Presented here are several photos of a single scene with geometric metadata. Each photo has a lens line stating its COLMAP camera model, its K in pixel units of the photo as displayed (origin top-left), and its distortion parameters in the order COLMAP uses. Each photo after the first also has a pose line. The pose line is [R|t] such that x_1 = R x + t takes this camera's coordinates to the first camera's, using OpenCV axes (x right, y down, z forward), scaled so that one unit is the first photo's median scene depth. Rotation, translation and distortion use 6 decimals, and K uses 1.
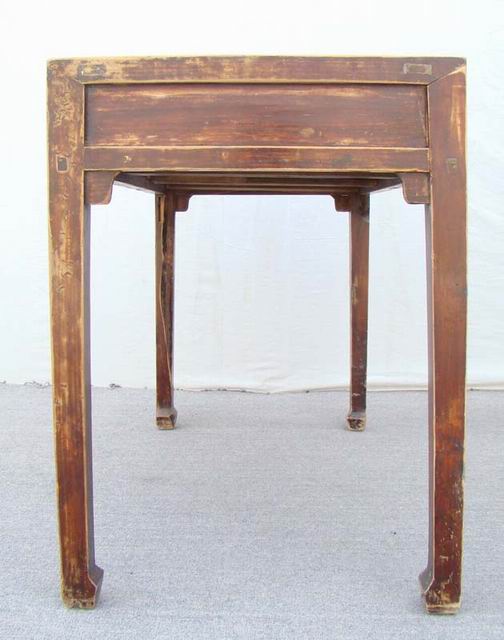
lens RADIAL K [[793.1, 0, 252.0], [0, 793.1, 320.0], [0, 0, 1]] dist [0.022203, 0.026485]
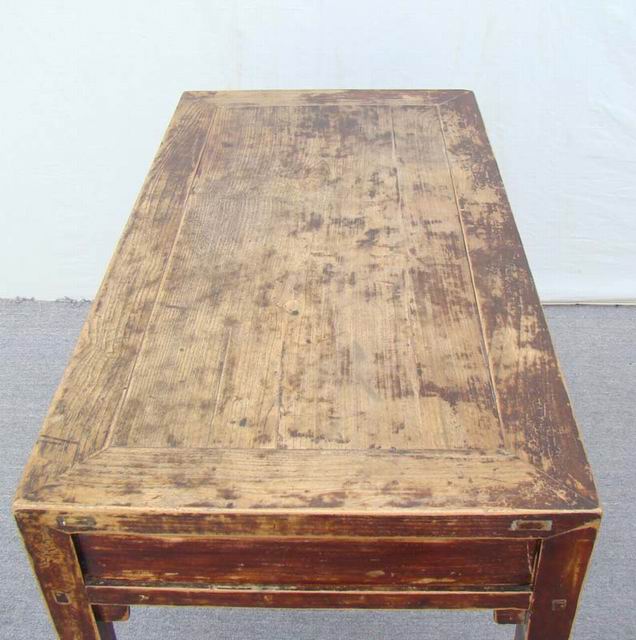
lens RADIAL K [[842.5, 0, 318.0], [0, 842.5, 320.0], [0, 0, 1]] dist [-0.018126, -0.015304]
pose [[0.999831, -0.012649, -0.013320, 0.029026], [0.018100, 0.802015, 0.597030, -0.908947], [0.003131, -0.597170, 0.802109, 0.501988]]
